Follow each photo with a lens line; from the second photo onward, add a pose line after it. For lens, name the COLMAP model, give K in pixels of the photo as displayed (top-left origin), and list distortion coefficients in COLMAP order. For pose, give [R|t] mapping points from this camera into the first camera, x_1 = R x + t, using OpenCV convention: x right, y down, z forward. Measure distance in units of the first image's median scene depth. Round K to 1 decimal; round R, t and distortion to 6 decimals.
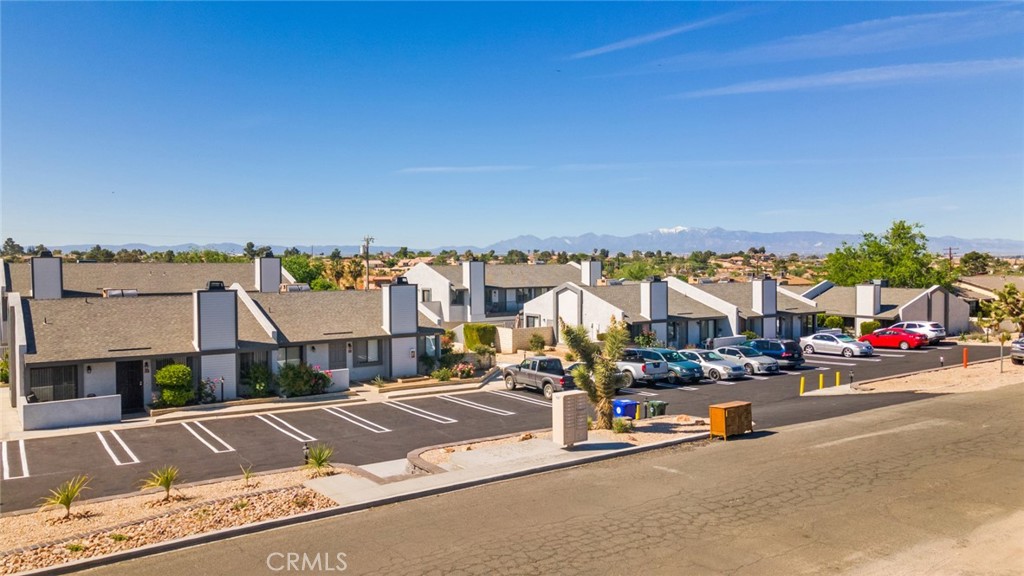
lens RADIAL K [[751.3, 0, 511.9], [0, 751.3, 292.2], [0, 0, 1]] dist [0.040974, 0.007469]
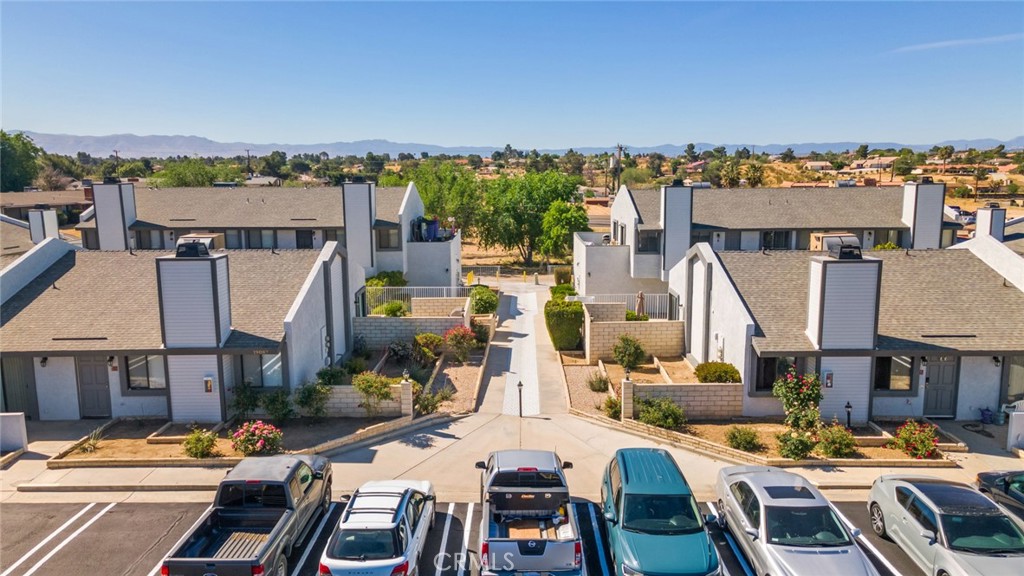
lens RADIAL K [[745.4, 0, 512.6], [0, 745.4, 285.0], [0, 0, 1]] dist [0.020132, 0.052450]
pose [[0.819725, 0.089380, -0.565740, 0.204318], [-0.018701, 0.991399, 0.129533, -0.038054], [0.572452, -0.095601, 0.814346, 0.399128]]
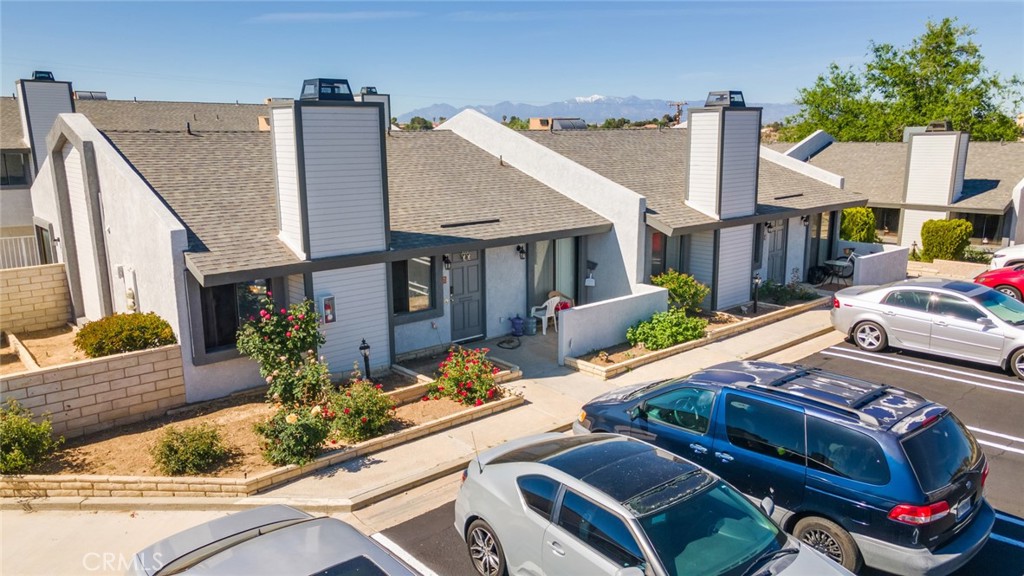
lens RADIAL K [[745.4, 0, 512.6], [0, 745.4, 285.0], [0, 0, 1]] dist [0.020132, 0.052450]
pose [[0.993914, -0.024096, 0.107489, 0.164206], [0.006457, 0.986849, 0.161516, 0.004186], [-0.109967, -0.159839, 0.980999, 0.542173]]
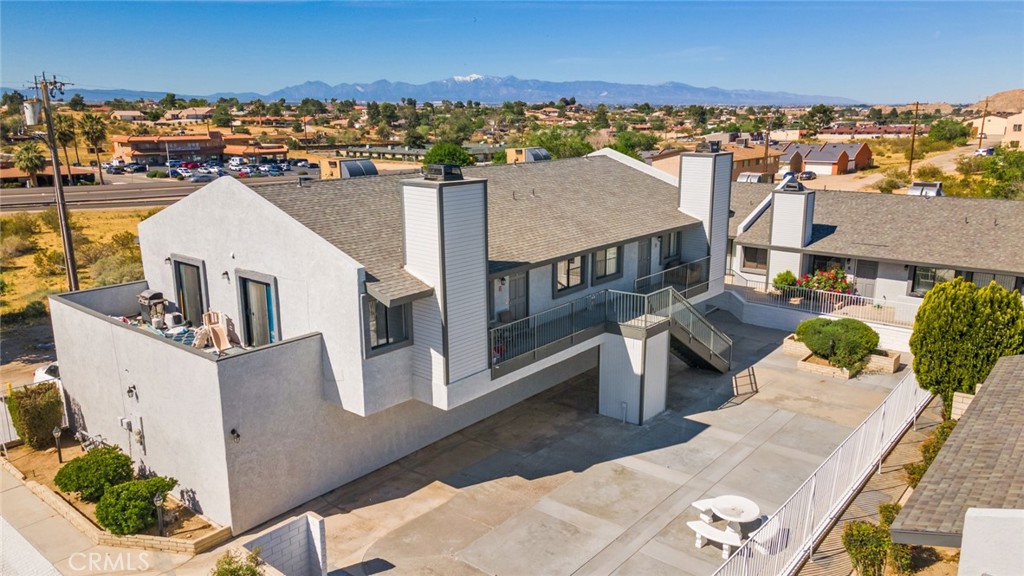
lens RADIAL K [[745.4, 0, 512.6], [0, 745.4, 285.0], [0, 0, 1]] dist [0.020132, 0.052450]
pose [[0.963288, -0.060186, 0.261637, -0.099713], [0.009994, 0.981911, 0.189080, -0.055342], [-0.268284, -0.179523, 0.946464, 0.746905]]
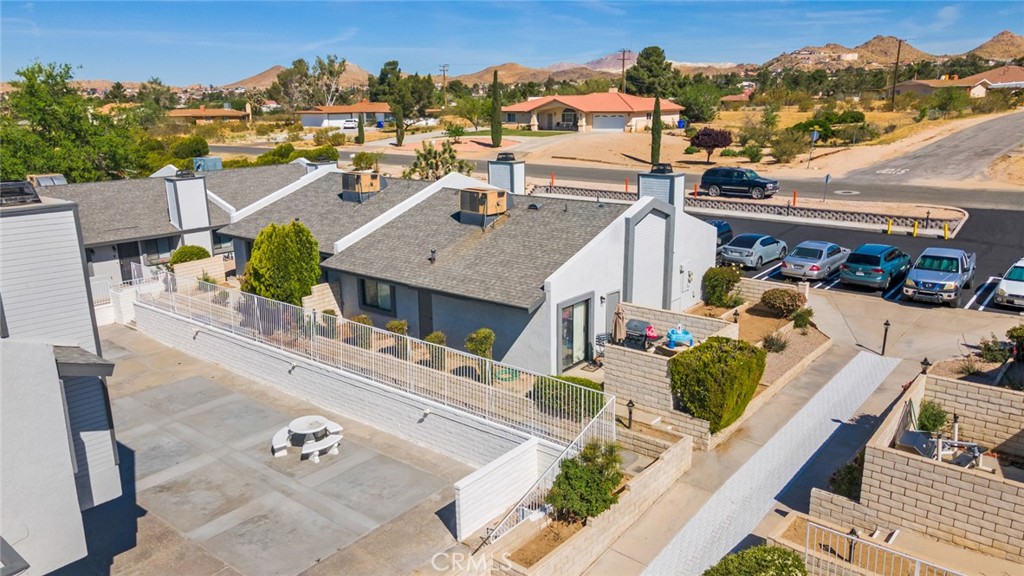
lens RADIAL K [[742.0, 0, 512.8], [0, 742.0, 289.2], [0, 0, 1]] dist [0.032903, 0.022035]
pose [[-0.280771, -0.232613, 0.931160, -0.262509], [0.052218, 0.965047, 0.256824, -0.063238], [-0.958353, 0.120732, -0.258811, 0.937709]]
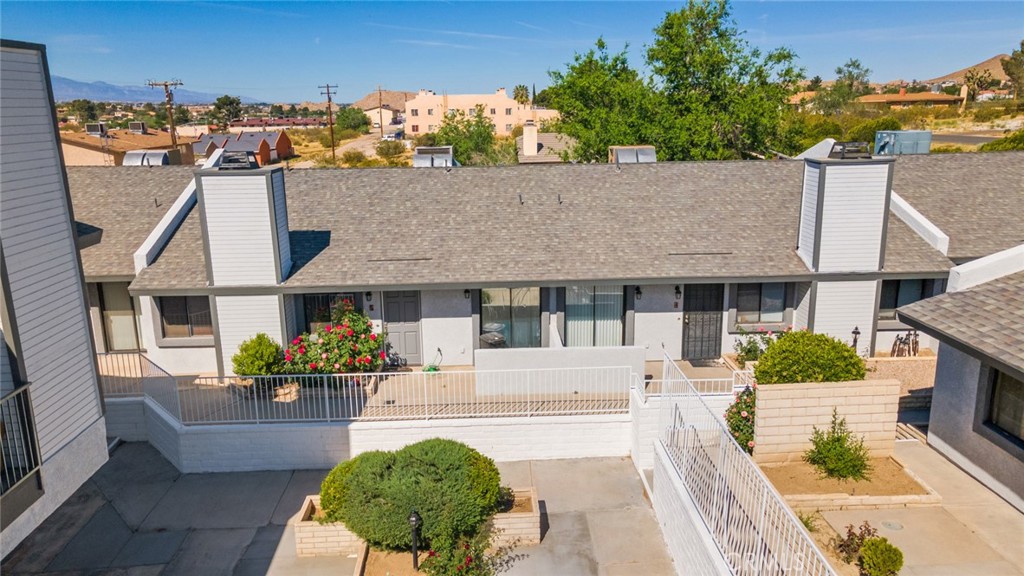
lens RADIAL K [[745.4, 0, 512.6], [0, 745.4, 285.0], [0, 0, 1]] dist [0.020132, 0.052450]
pose [[0.531493, -0.202259, 0.822561, 0.055506], [0.044064, 0.976362, 0.211605, -0.031576], [-0.845916, -0.076221, 0.527842, 0.975162]]
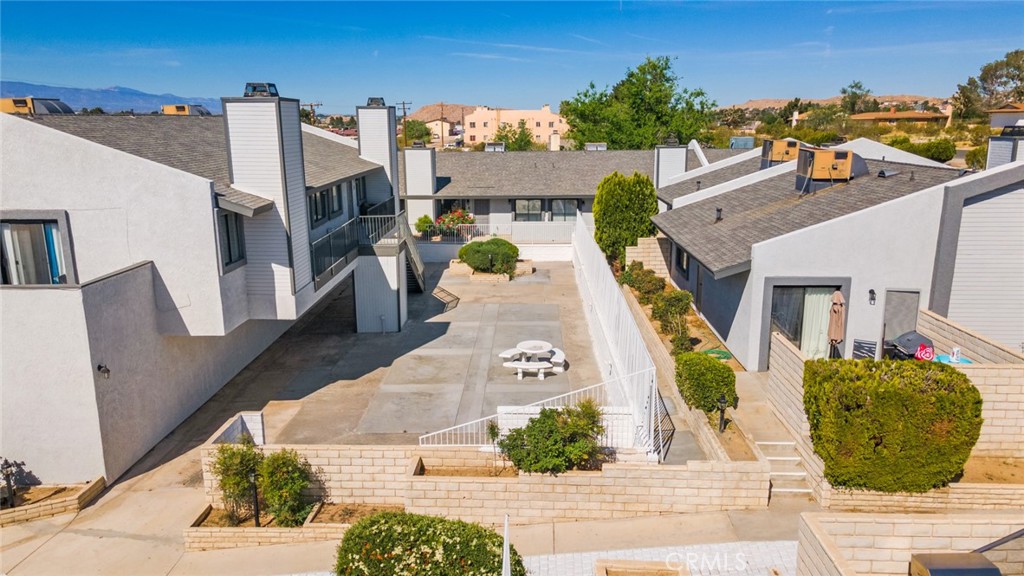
lens RADIAL K [[742.0, 0, 512.8], [0, 742.0, 289.2], [0, 0, 1]] dist [0.032903, 0.022035]
pose [[0.586393, -0.181808, 0.789360, -0.224733], [0.035556, 0.979324, 0.199147, -0.025663], [-0.809246, -0.088712, 0.580733, 0.768920]]
